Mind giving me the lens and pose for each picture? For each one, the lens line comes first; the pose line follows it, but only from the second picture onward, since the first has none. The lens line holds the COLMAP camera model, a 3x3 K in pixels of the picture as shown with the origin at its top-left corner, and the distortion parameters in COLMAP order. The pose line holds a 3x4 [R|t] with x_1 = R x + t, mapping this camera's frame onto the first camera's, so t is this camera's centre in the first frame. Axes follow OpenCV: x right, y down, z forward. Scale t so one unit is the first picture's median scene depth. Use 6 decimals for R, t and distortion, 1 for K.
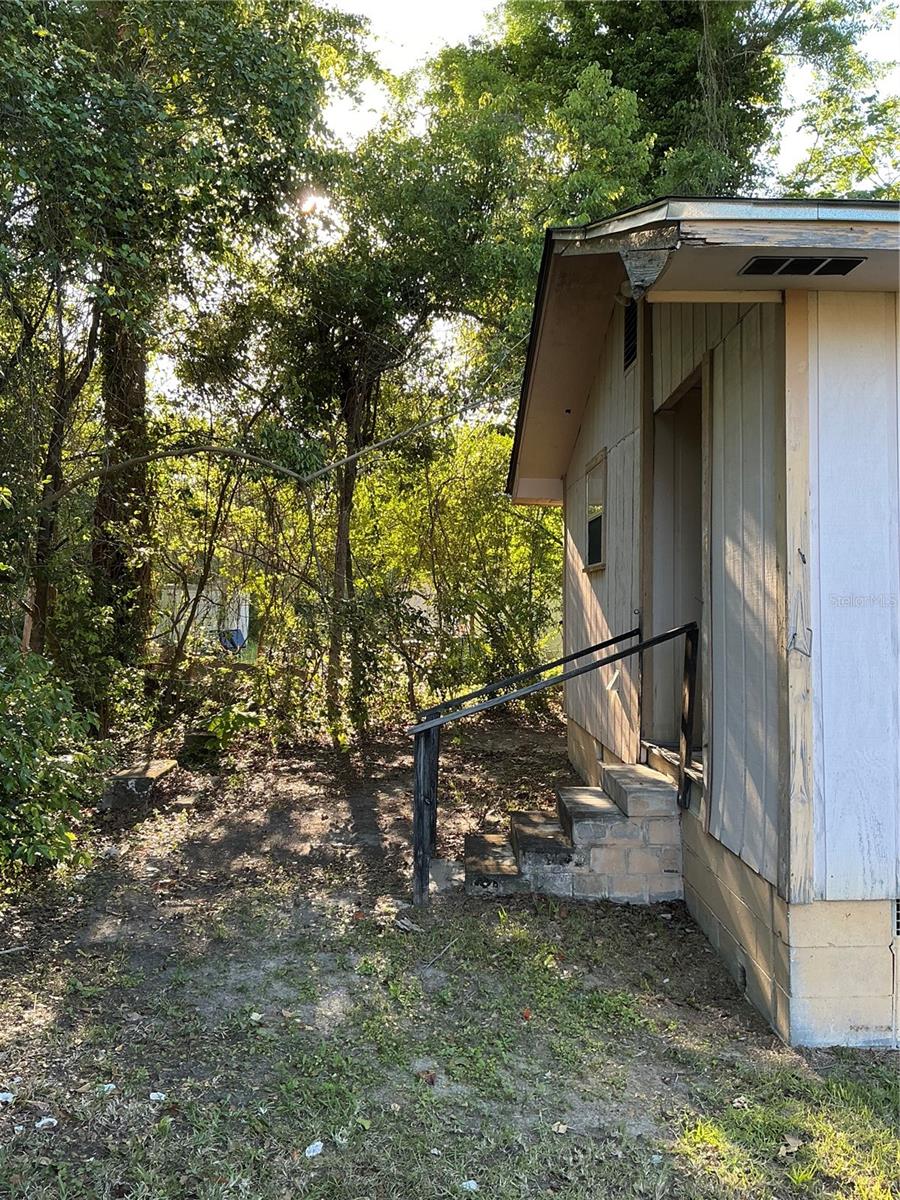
lens RADIAL K [[1065.4, 0, 450.0], [0, 1065.4, 600.0], [0, 0, 1]] dist [0.206315, -0.502718]
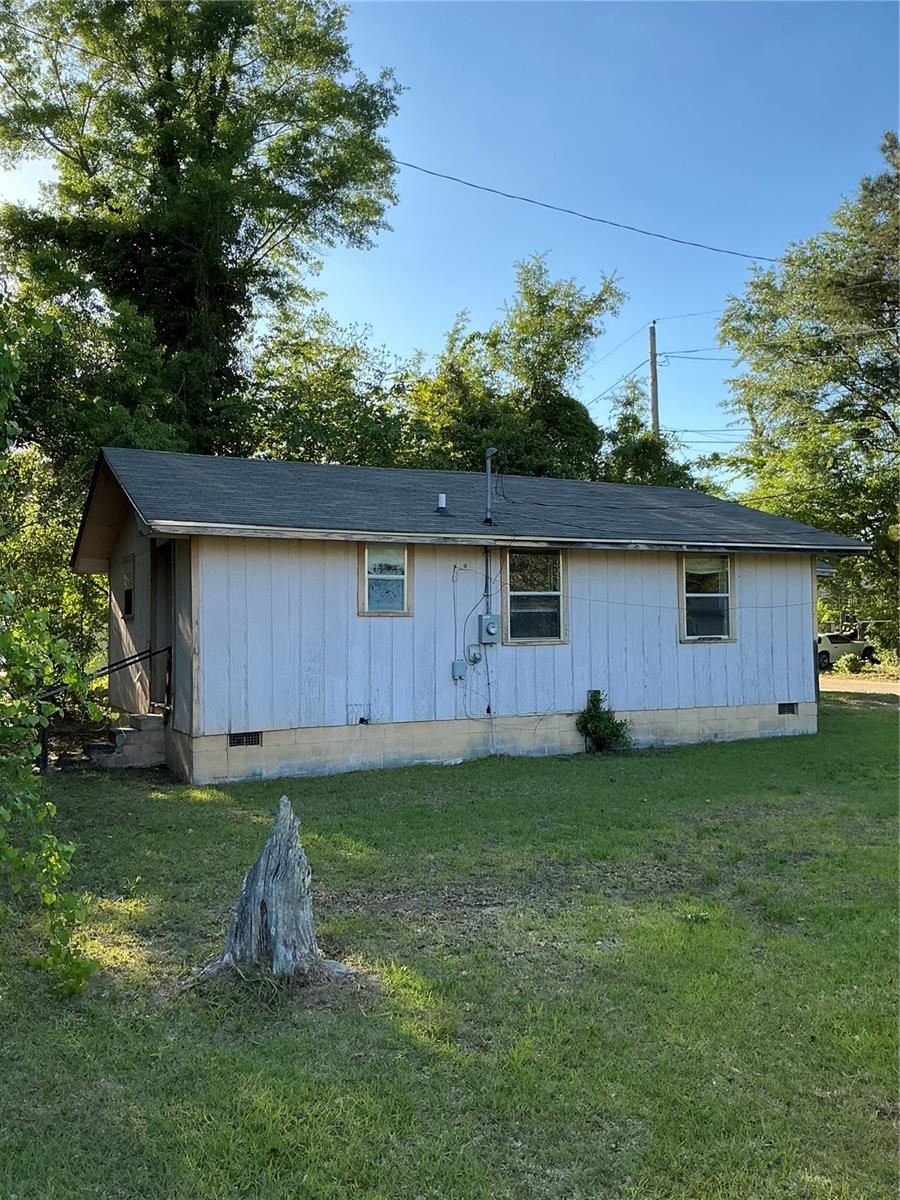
lens RADIAL K [[1065.4, 0, 450.0], [0, 1065.4, 600.0], [0, 0, 1]] dist [0.206315, -0.502718]
pose [[0.913611, 0.003731, 0.406573, -0.133014], [0.006464, 0.999698, -0.023700, -0.014415], [-0.406539, 0.024281, 0.913311, -1.067517]]
